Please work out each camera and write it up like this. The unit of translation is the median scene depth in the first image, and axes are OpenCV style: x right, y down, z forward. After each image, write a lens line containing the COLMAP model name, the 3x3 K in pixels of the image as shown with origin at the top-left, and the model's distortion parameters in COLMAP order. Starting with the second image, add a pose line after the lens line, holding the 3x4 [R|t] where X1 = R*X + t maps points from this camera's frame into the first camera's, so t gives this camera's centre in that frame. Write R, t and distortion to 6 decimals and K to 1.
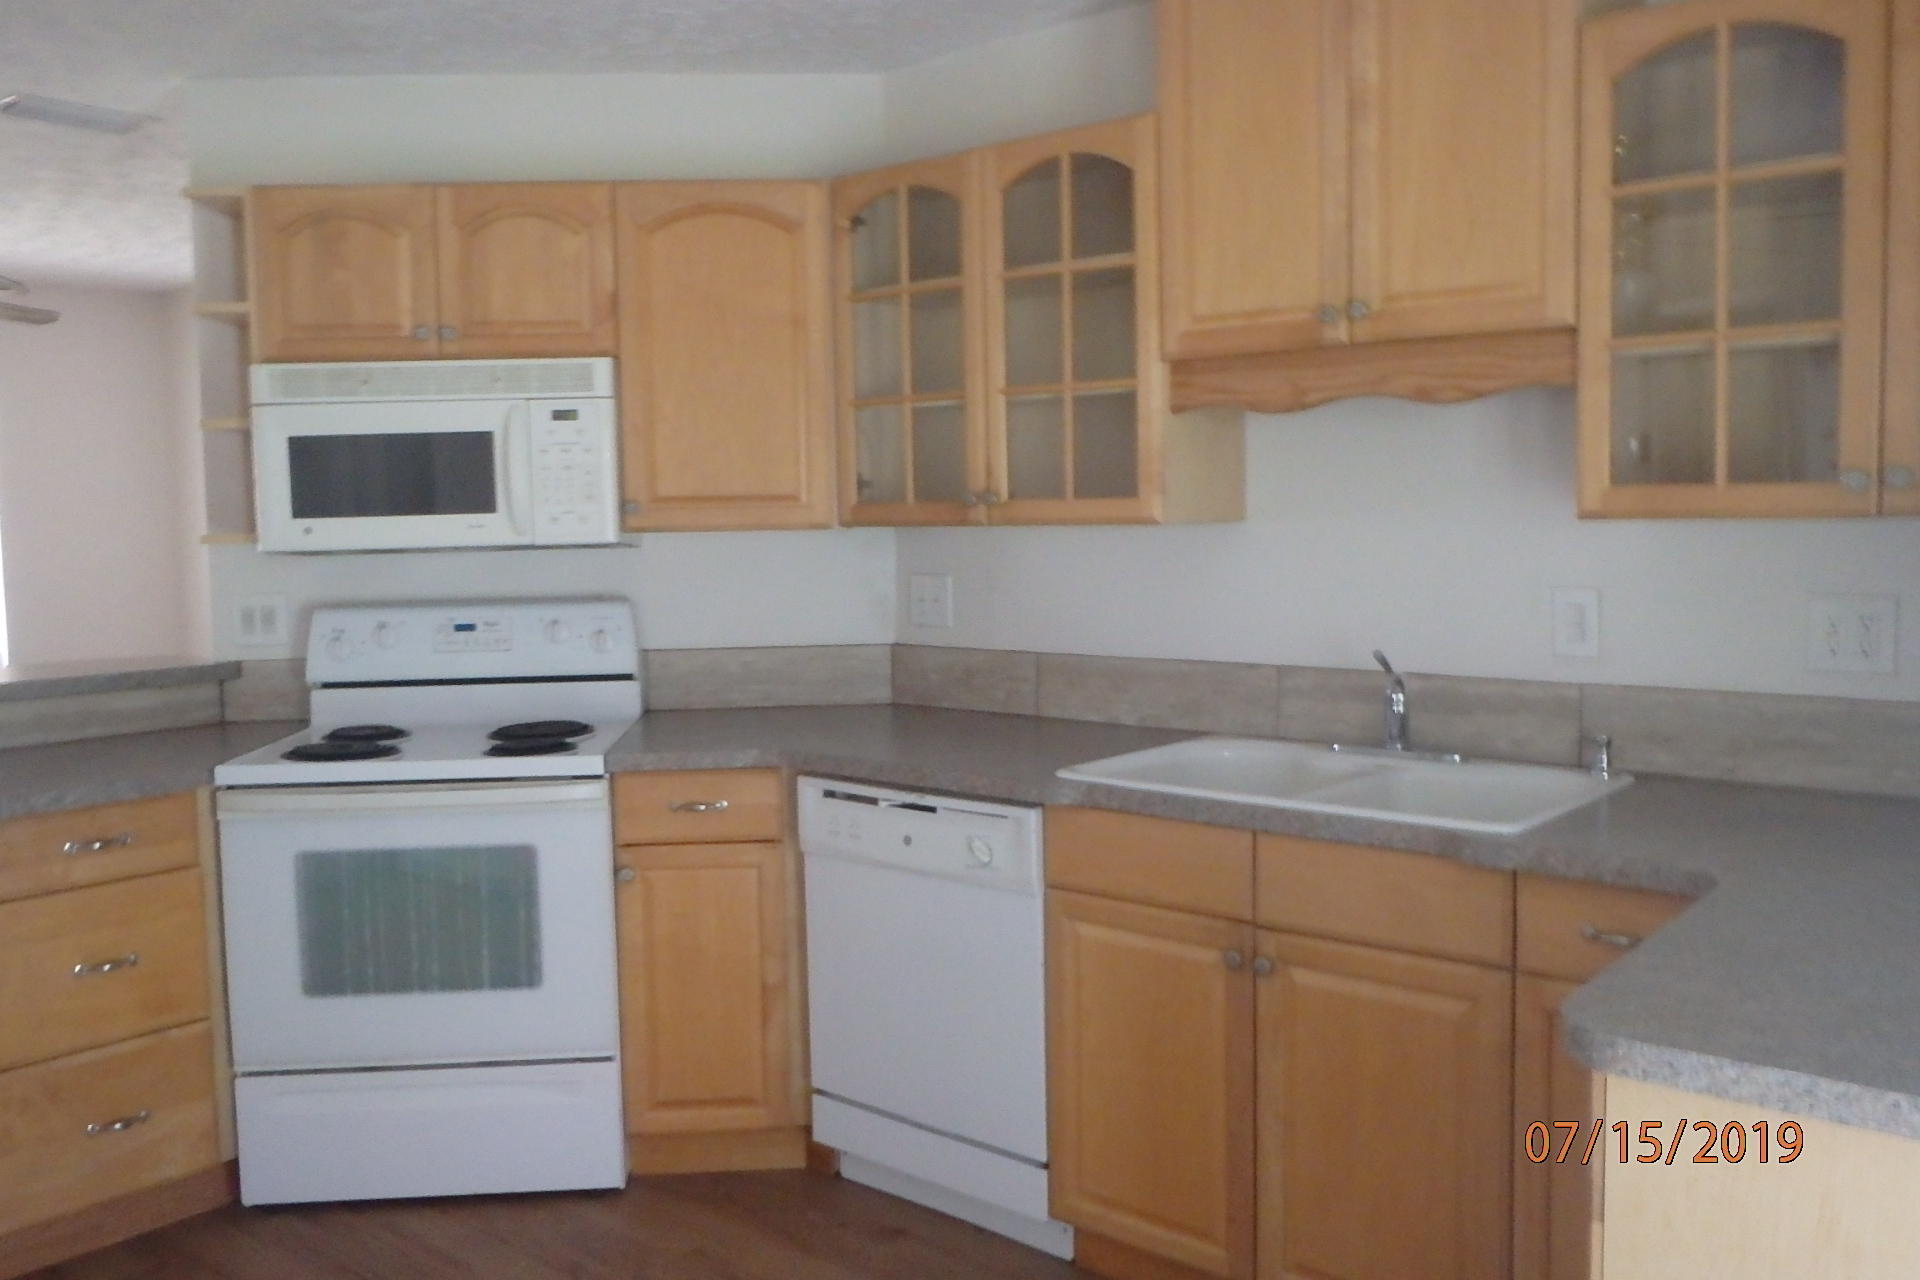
lens RADIAL K [[1584.6, 0, 958.4], [0, 1584.6, 611.6], [0, 0, 1]] dist [-0.039353, 0.026333]
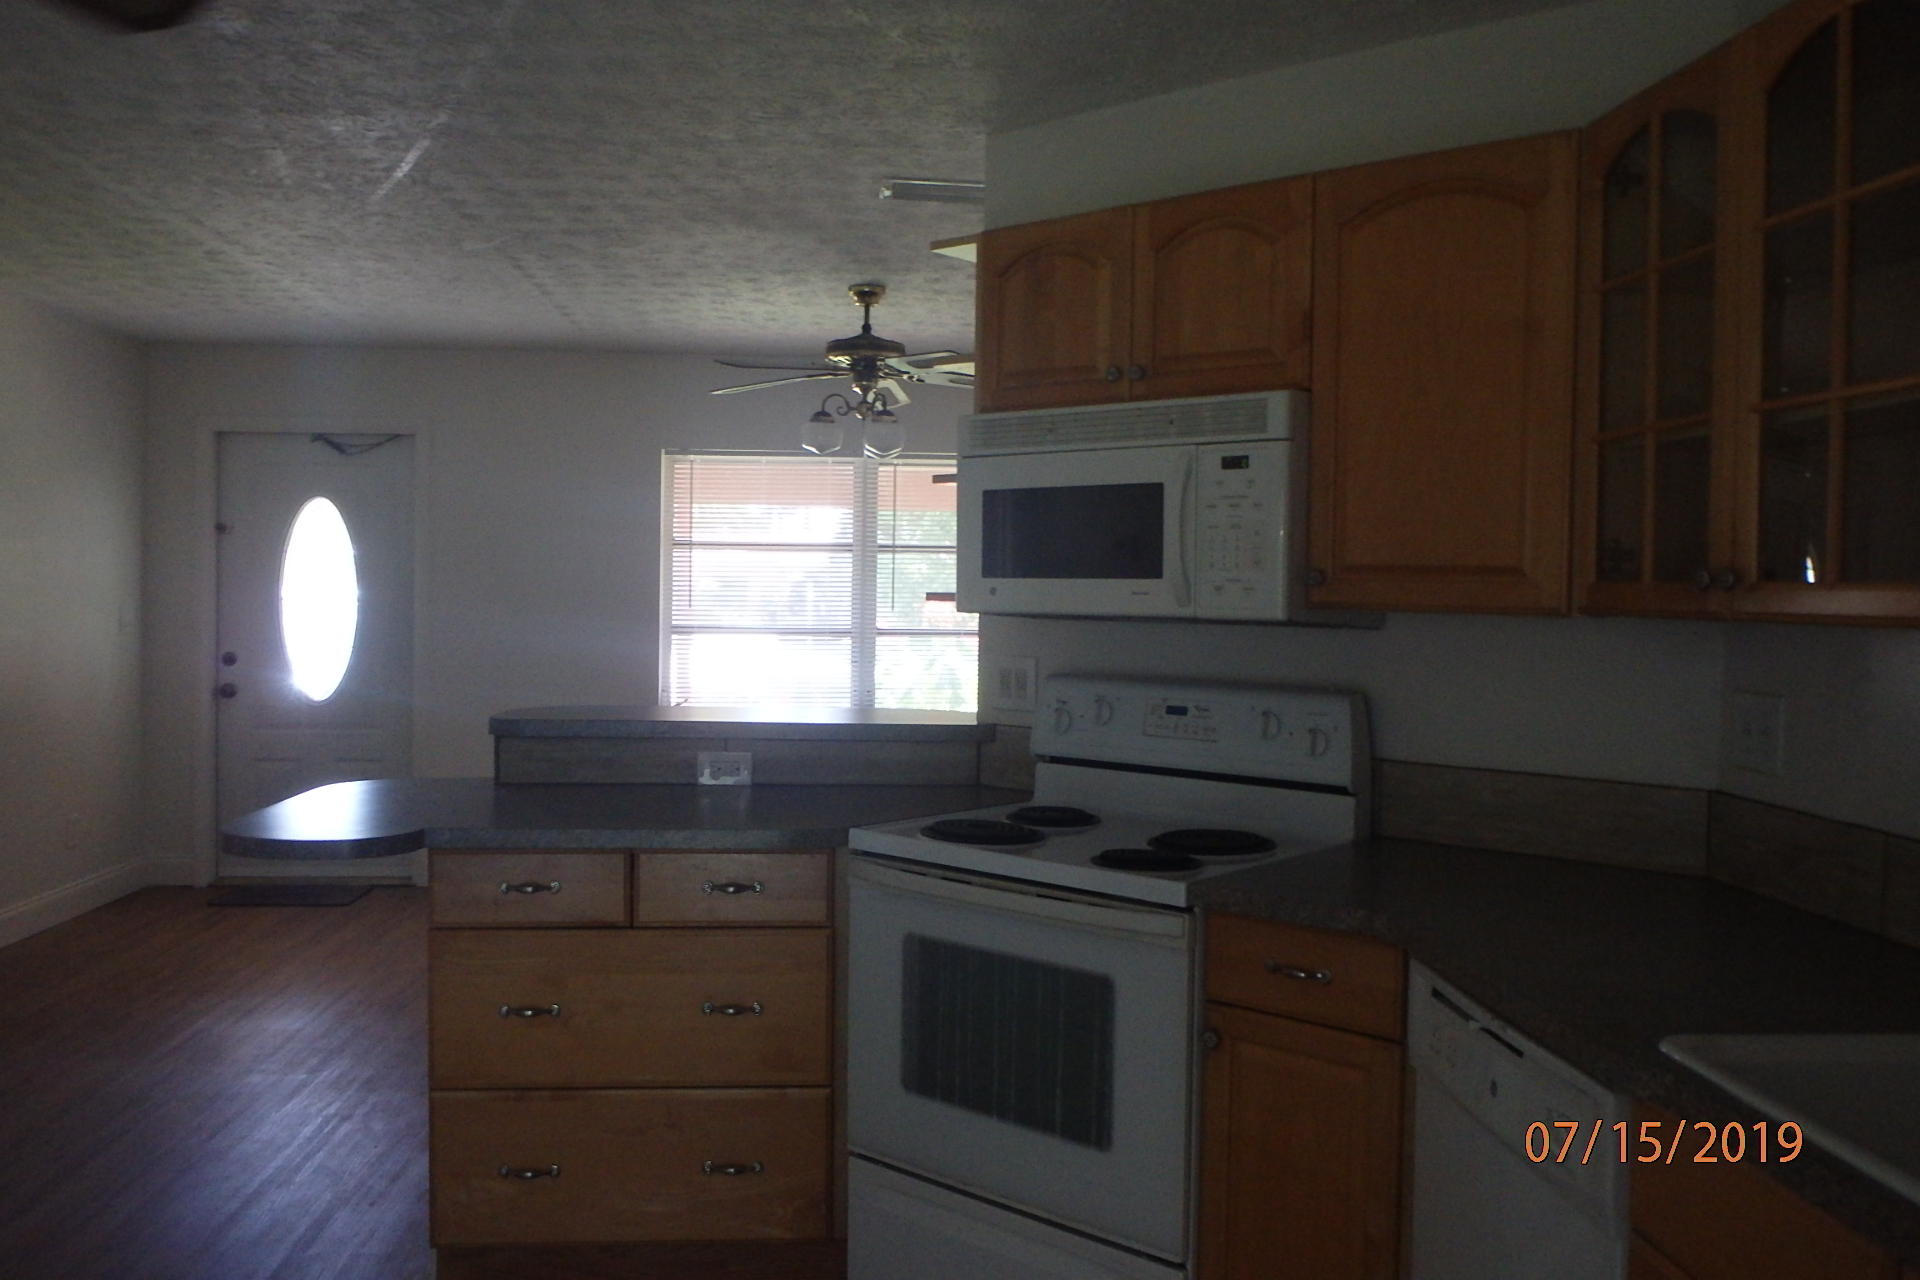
lens RADIAL K [[1584.6, 0, 958.4], [0, 1584.6, 611.6], [0, 0, 1]] dist [-0.039353, 0.026333]
pose [[0.704417, 0.046675, -0.708250, 0.235356], [-0.078438, 0.996843, -0.012319, -0.025753], [0.705439, 0.064231, 0.705854, 0.322881]]
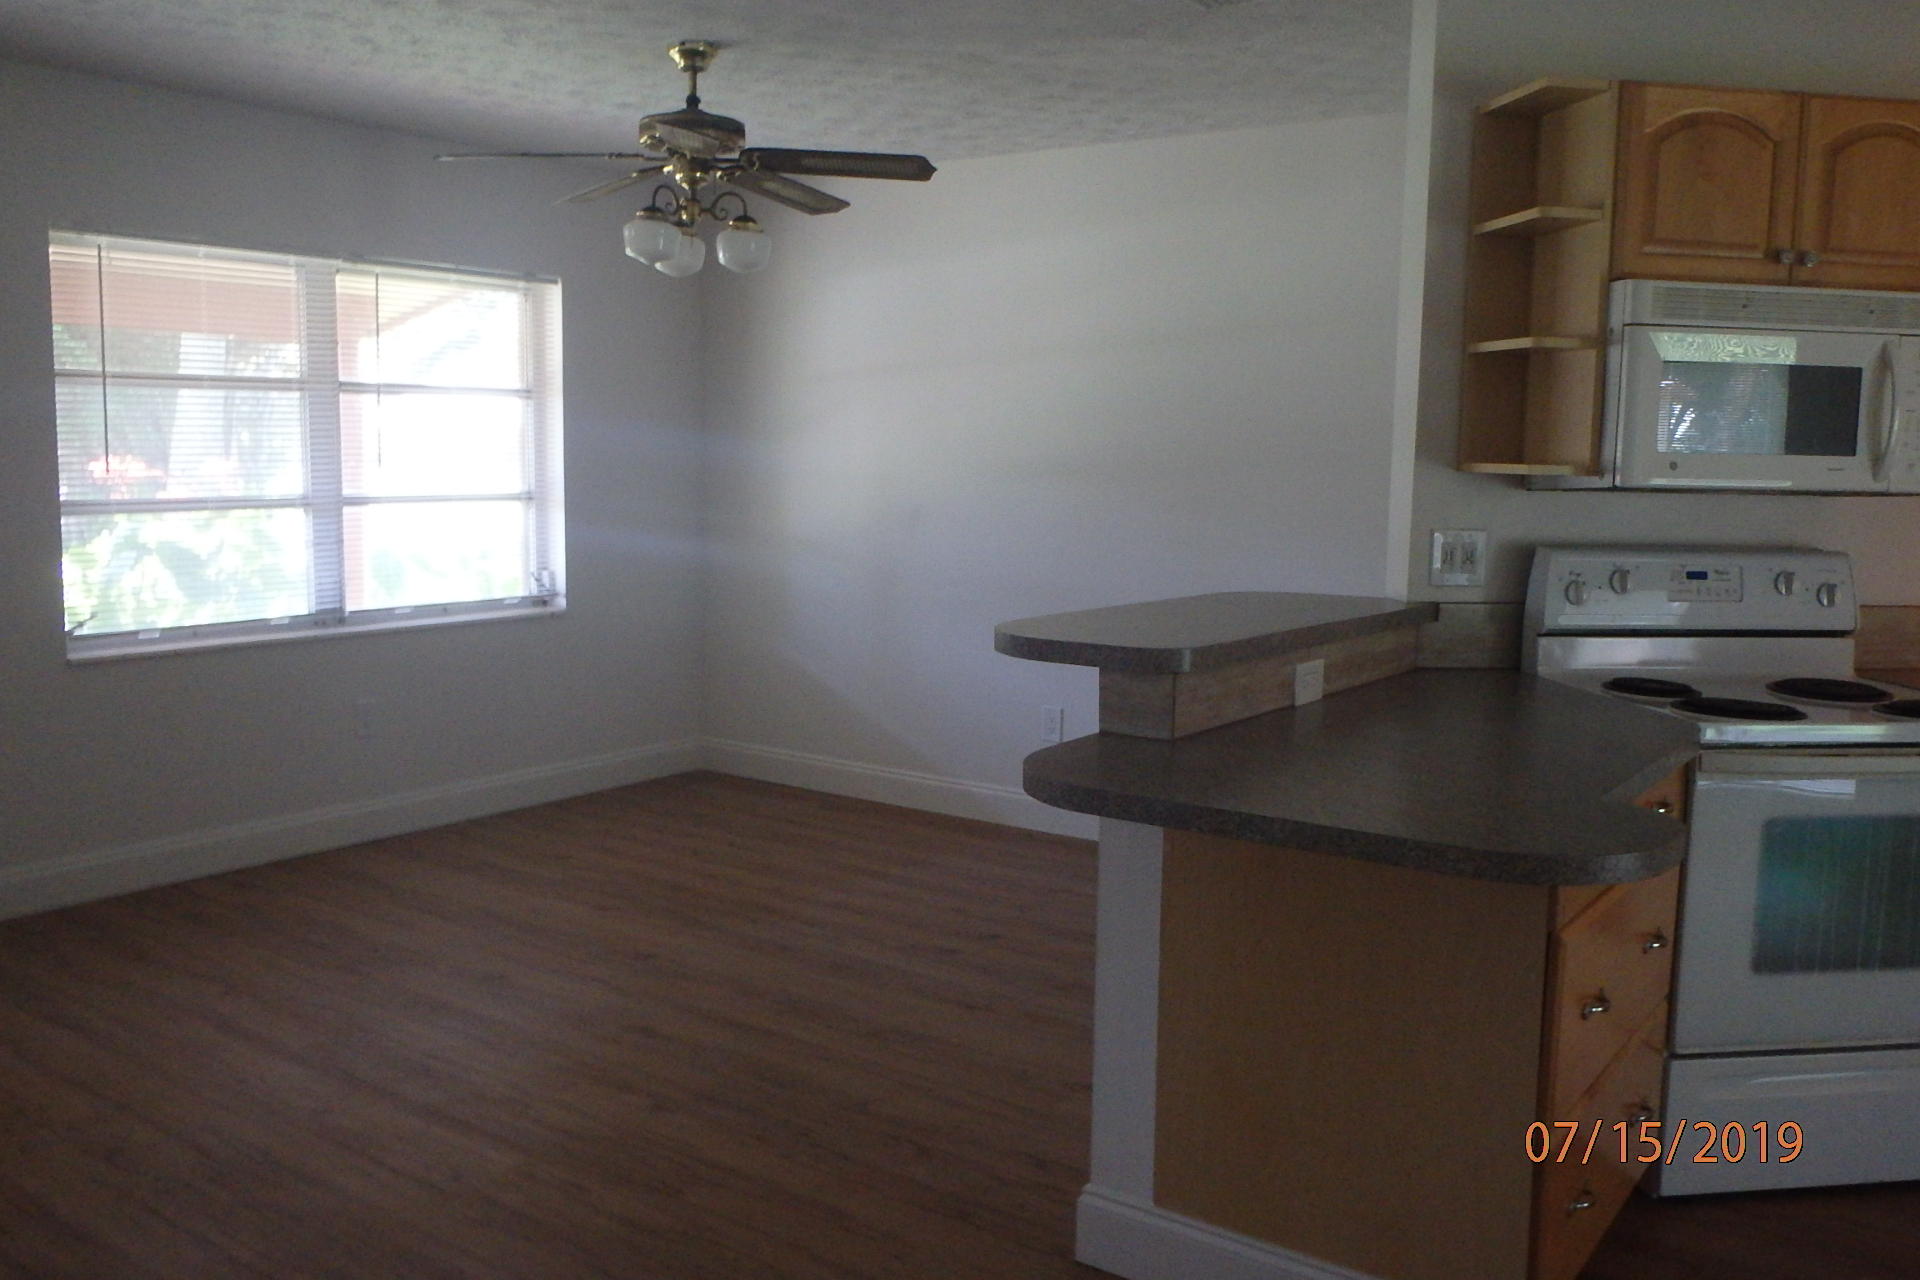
lens RADIAL K [[1584.6, 0, 958.4], [0, 1584.6, 611.6], [0, 0, 1]] dist [-0.039353, 0.026333]
pose [[0.994723, 0.033919, 0.096832, -0.905614], [-0.037483, 0.998676, 0.035226, 0.016376], [-0.095509, -0.038670, 0.994677, 0.129325]]
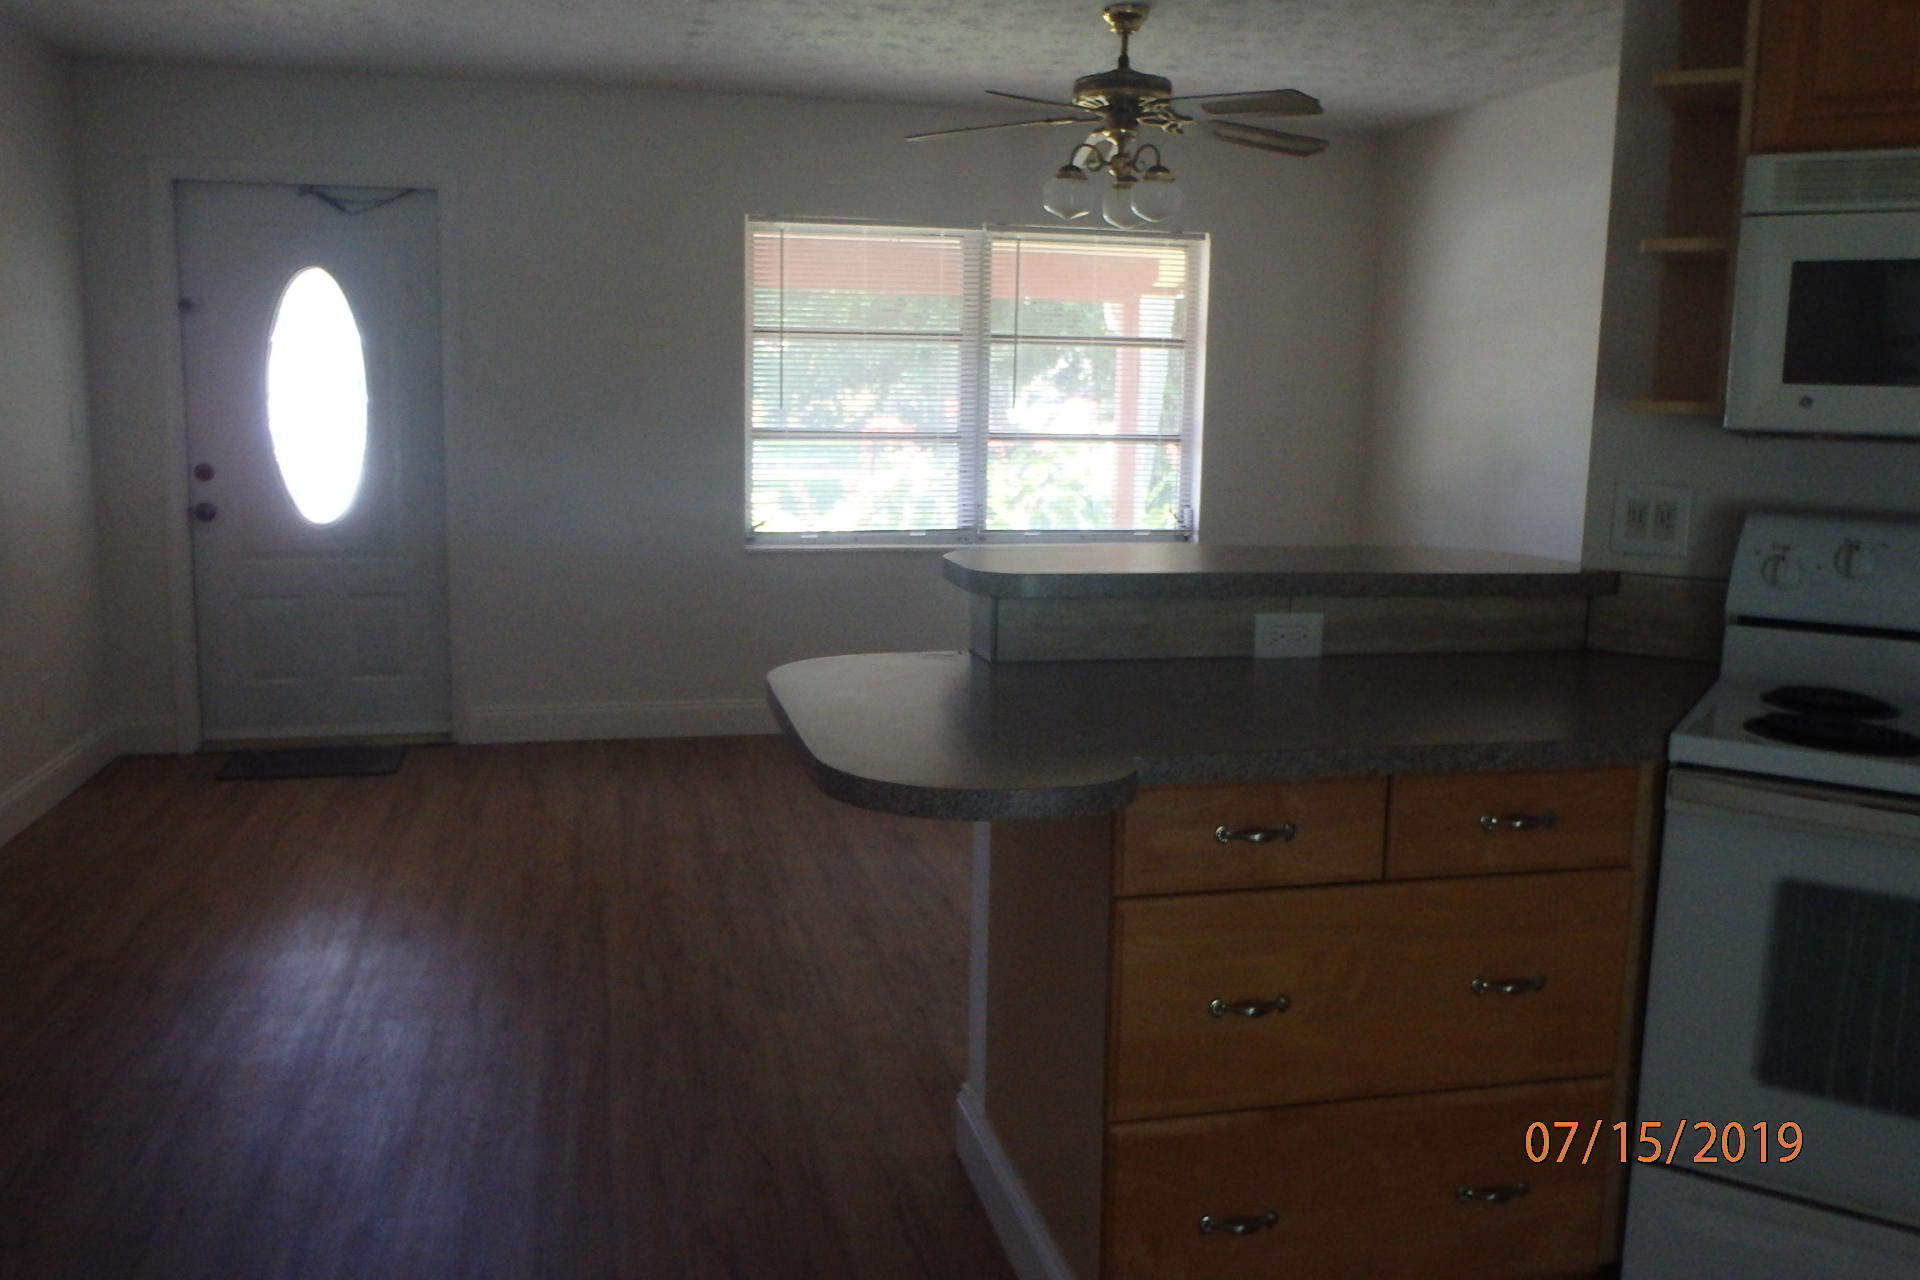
lens RADIAL K [[1574.6, 0, 966.4], [0, 1574.6, 621.8], [0, 0, 1]] dist [-0.088329, 0.107521]
pose [[0.812683, 0.129361, -0.568166, -0.314638], [-0.080485, 0.990620, 0.110423, -0.001867], [0.577121, -0.044010, 0.815472, 0.238351]]
